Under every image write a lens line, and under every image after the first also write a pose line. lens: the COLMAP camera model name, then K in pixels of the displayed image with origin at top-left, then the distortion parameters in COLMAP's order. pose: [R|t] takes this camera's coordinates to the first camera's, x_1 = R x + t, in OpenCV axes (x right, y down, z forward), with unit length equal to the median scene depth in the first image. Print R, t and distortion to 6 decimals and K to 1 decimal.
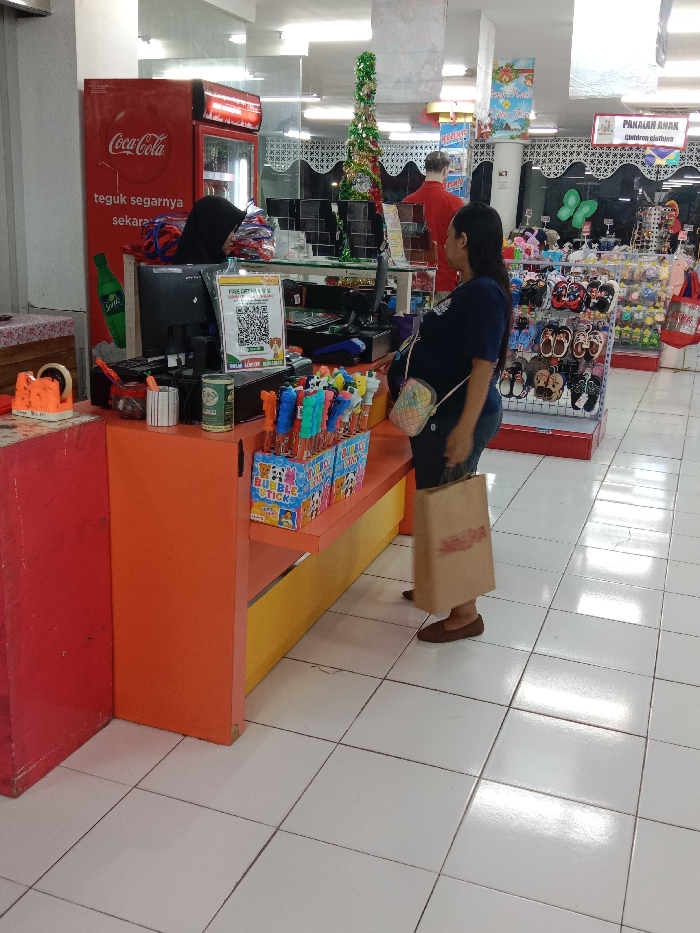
lens RADIAL K [[888.2, 0, 350.0], [0, 888.2, 466.5], [0, 0, 1]] dist [0.075903, -0.225525]
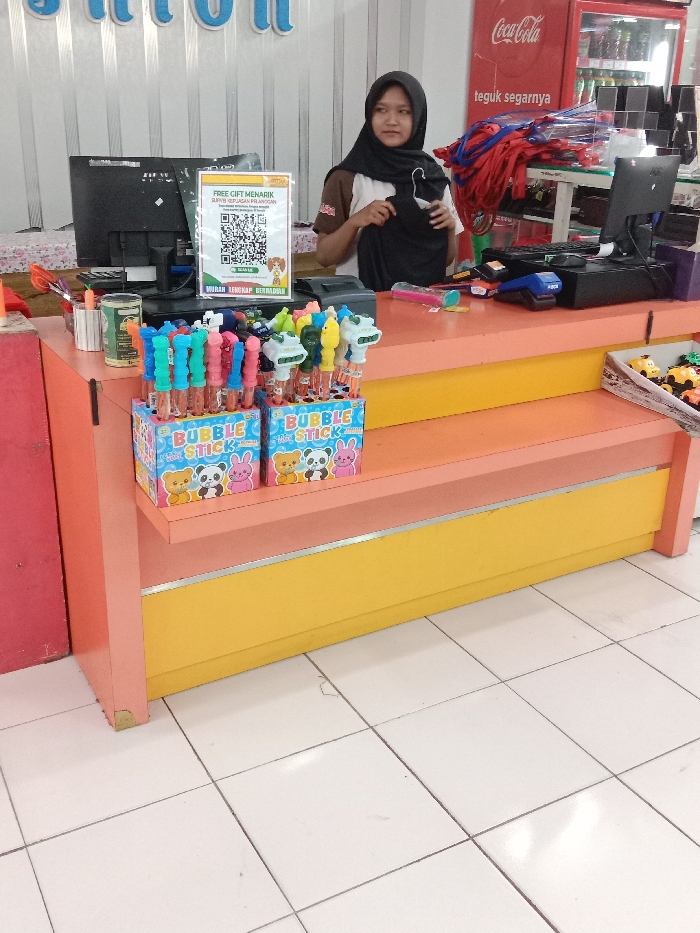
lens RADIAL K [[888.2, 0, 350.0], [0, 888.2, 466.5], [0, 0, 1]] dist [0.075903, -0.225525]
pose [[0.774629, 0.213848, -0.595163, 0.464351], [-0.162813, 0.976807, 0.139068, -0.086701], [0.611099, -0.010826, 0.791480, 0.430814]]
